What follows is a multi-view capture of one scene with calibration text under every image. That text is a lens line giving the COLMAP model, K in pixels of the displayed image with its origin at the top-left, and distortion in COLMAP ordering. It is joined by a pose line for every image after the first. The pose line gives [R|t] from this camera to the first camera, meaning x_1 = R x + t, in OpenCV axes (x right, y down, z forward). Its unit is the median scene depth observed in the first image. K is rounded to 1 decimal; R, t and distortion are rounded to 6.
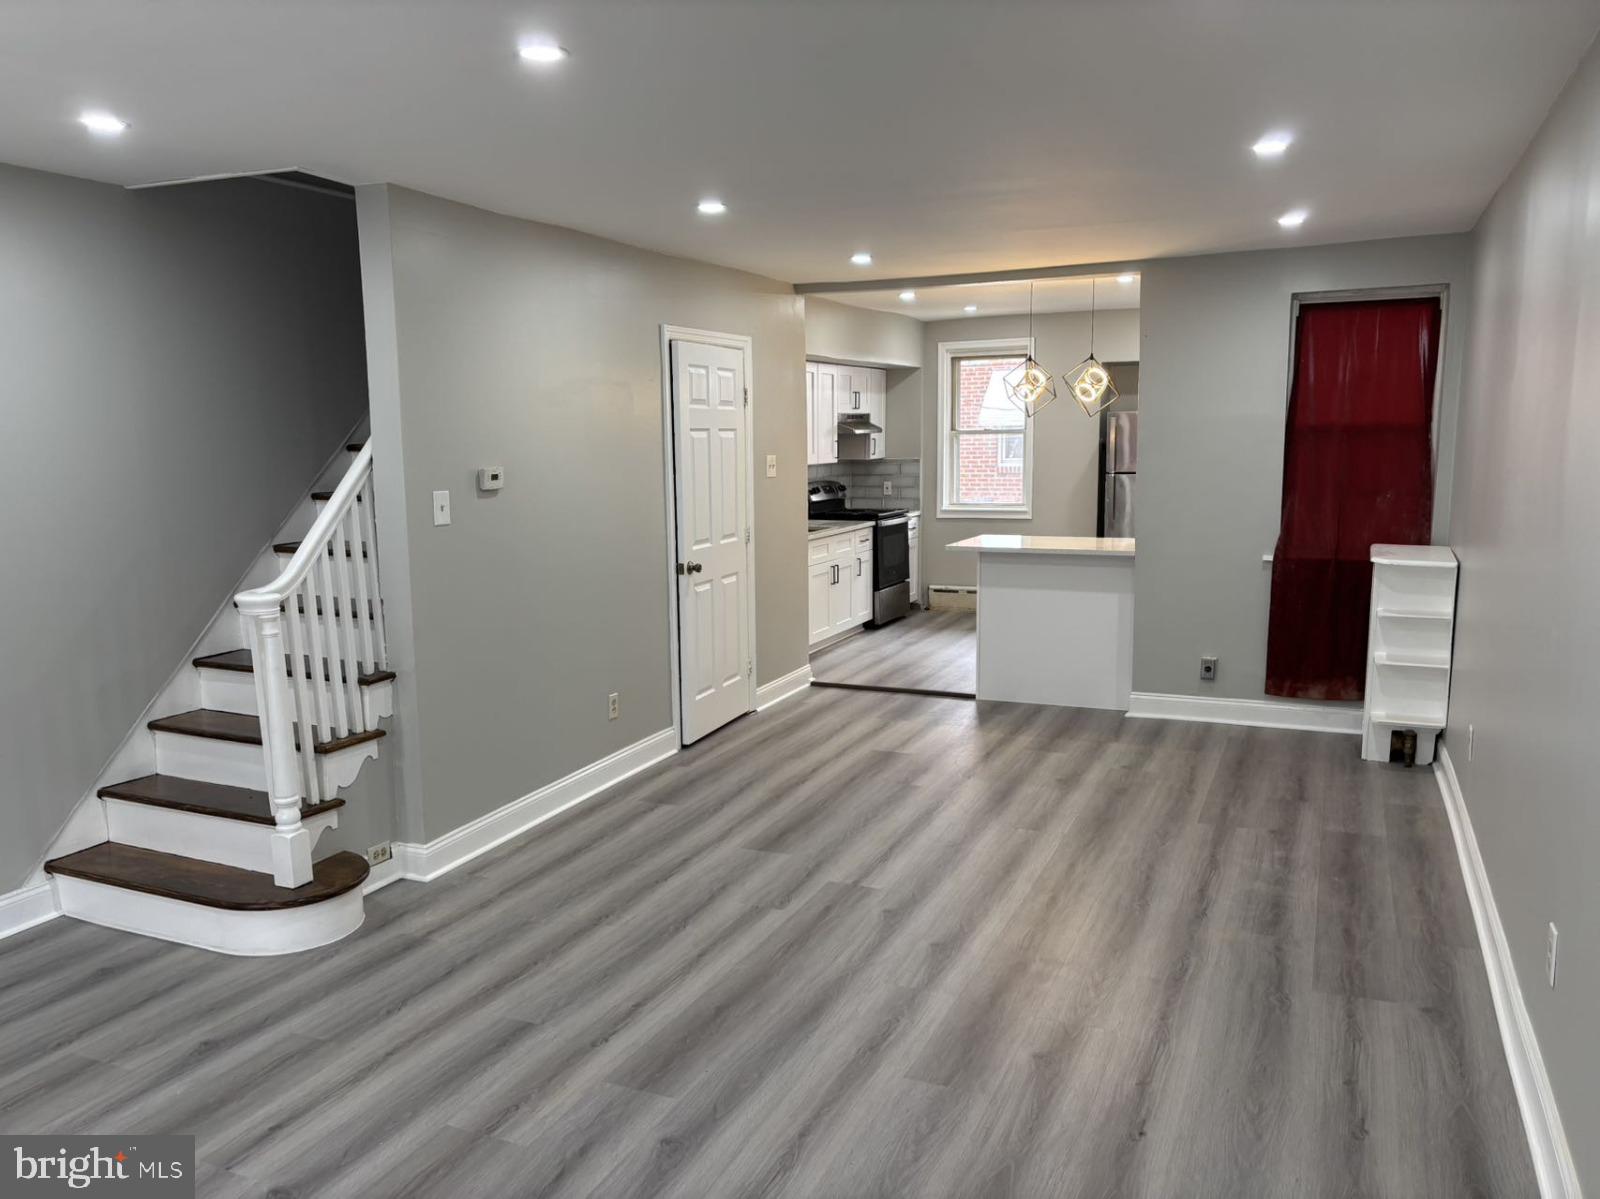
lens RADIAL K [[1198.2, 0, 751.2], [0, 1198.2, 626.6], [0, 0, 1]] dist [0.041681, -0.000774]
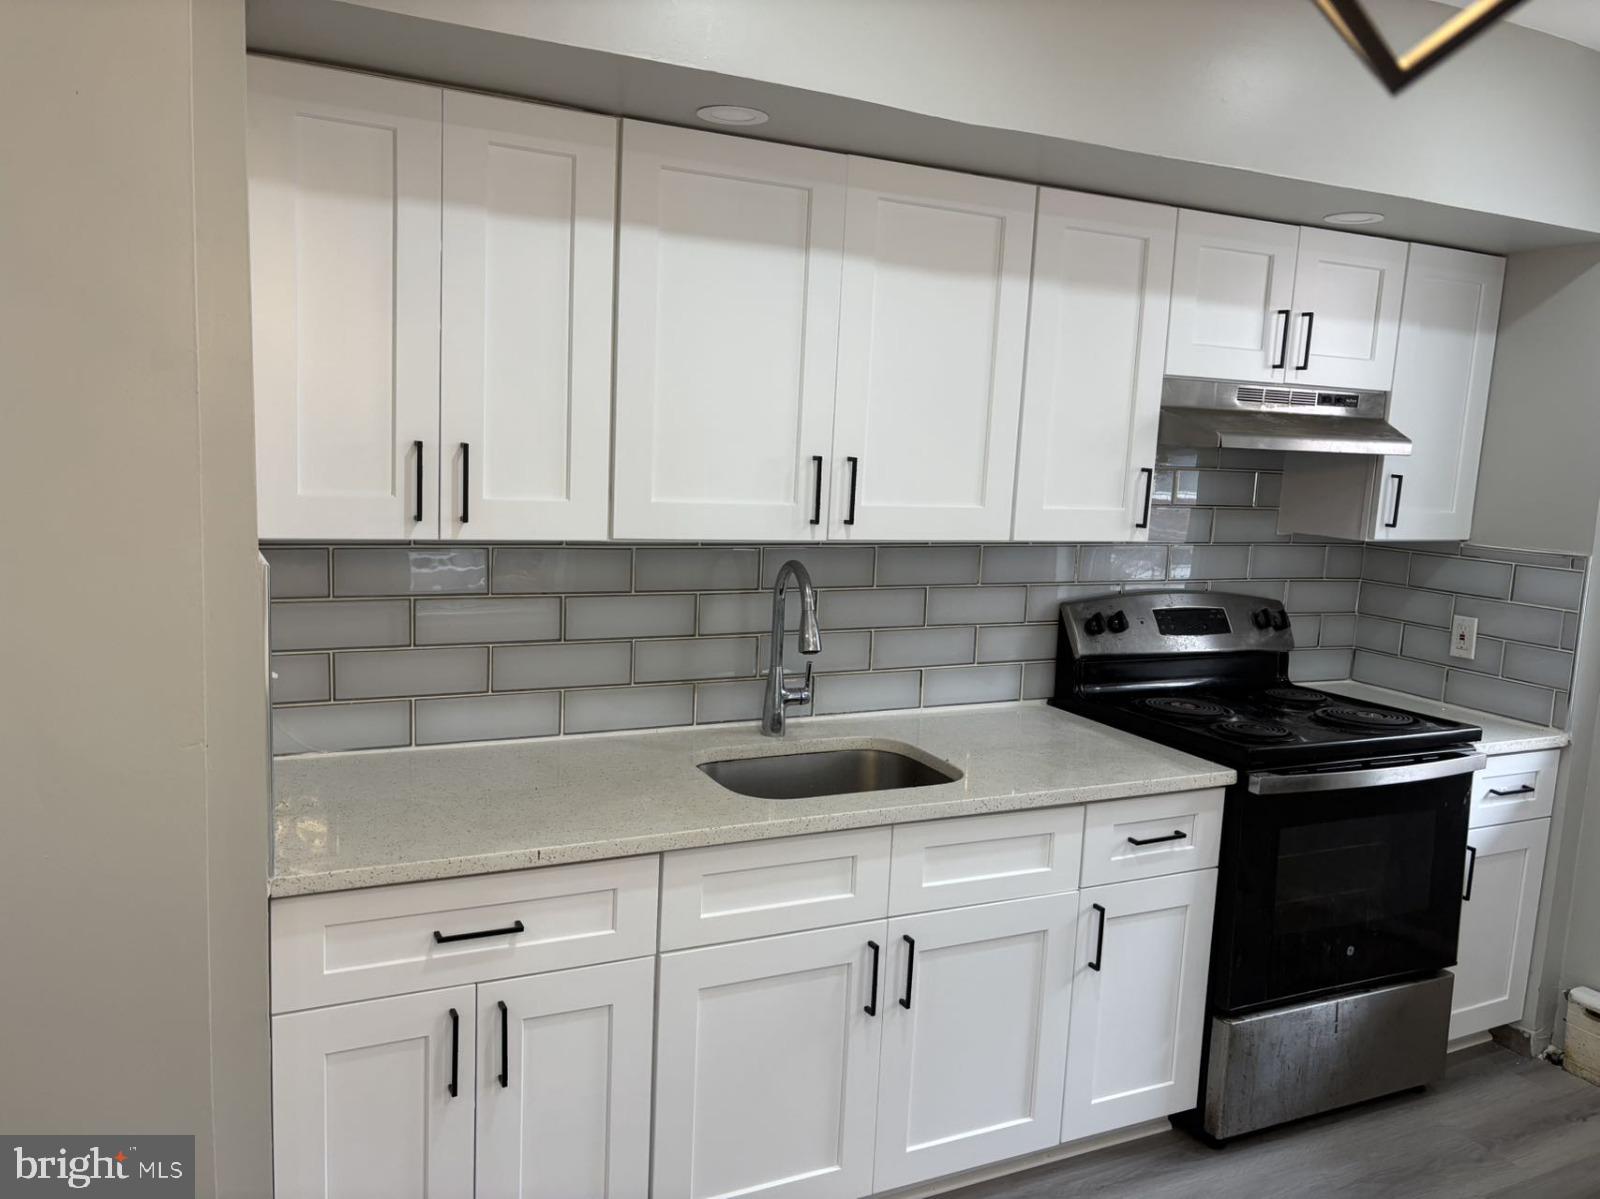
lens RADIAL K [[1253.4, 0, 800.0], [0, 1253.4, 599.5], [0, 0, 1]] dist [0.008061, 0.001815]
pose [[0.792429, 0.130022, -0.595945, 0.176390], [-0.153358, 0.988102, 0.011661, -0.106560], [0.590371, 0.082153, 0.802940, 0.662174]]
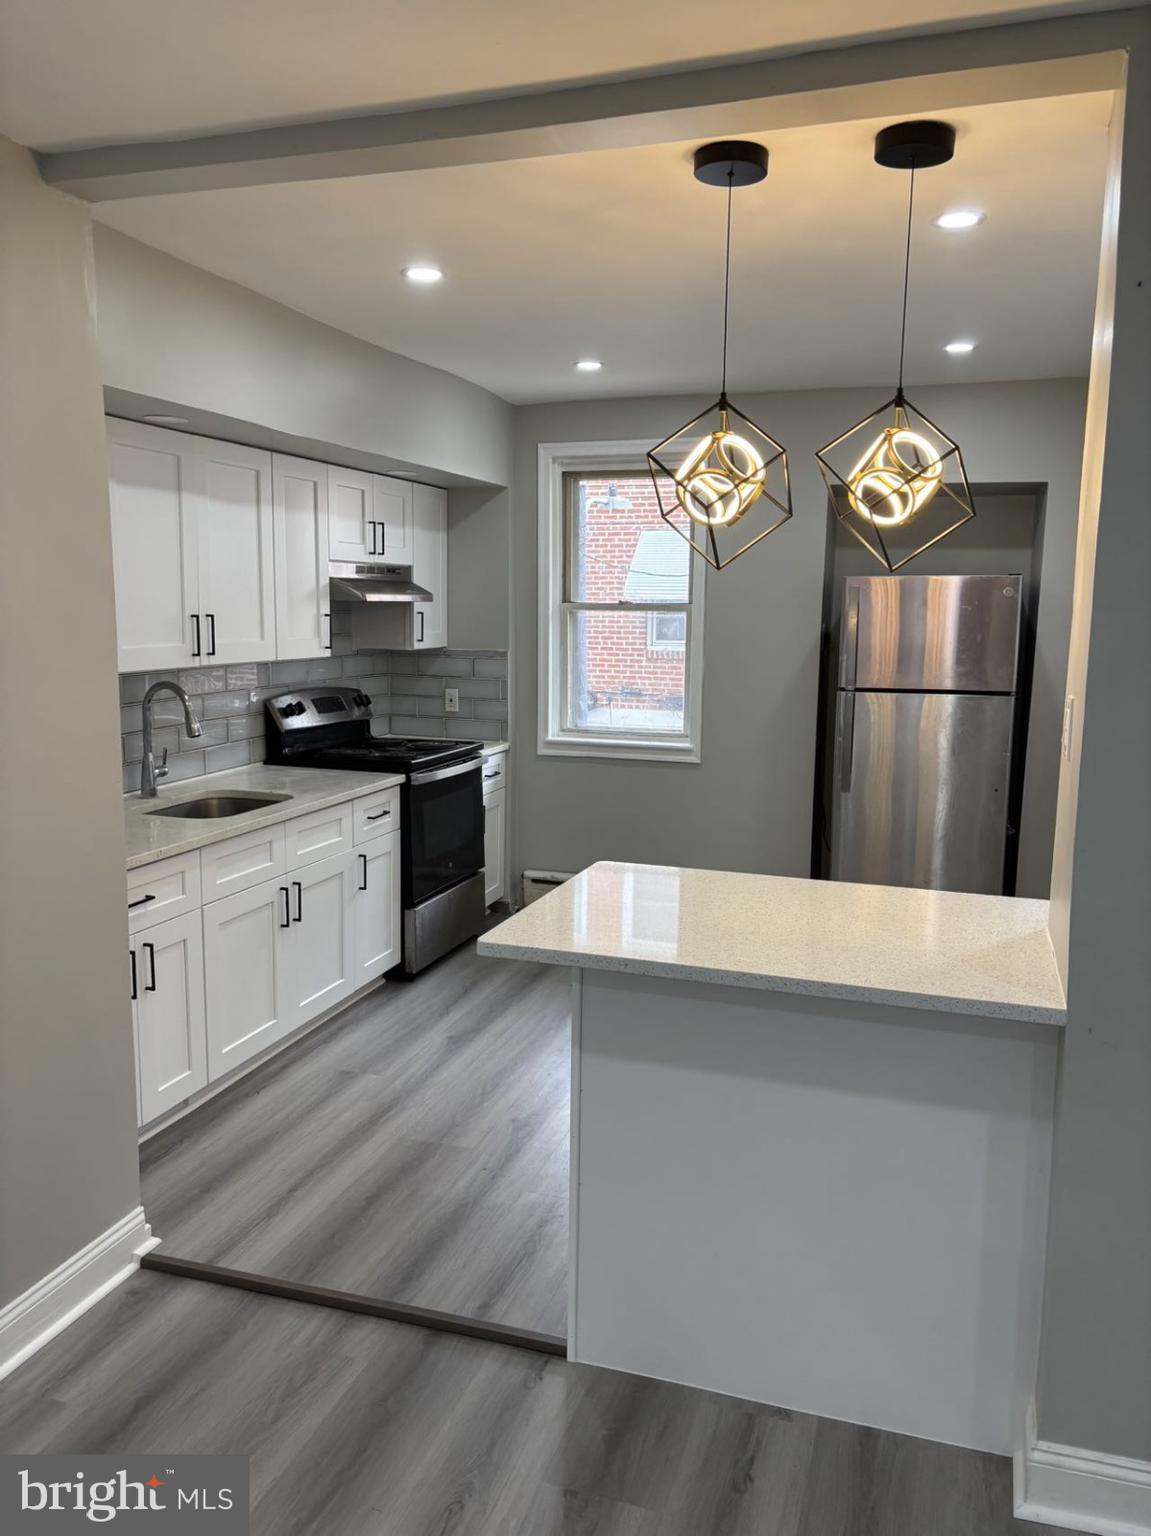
lens RADIAL K [[1150.3, 0, 592.8], [0, 1150.3, 795.9], [0, 0, 1]] dist [0.041681, -0.000774]
pose [[0.988341, 0.005902, 0.152141, 0.100800], [-0.006803, 0.999962, 0.005404, -0.076557], [-0.152103, -0.006376, 0.988344, 0.470124]]
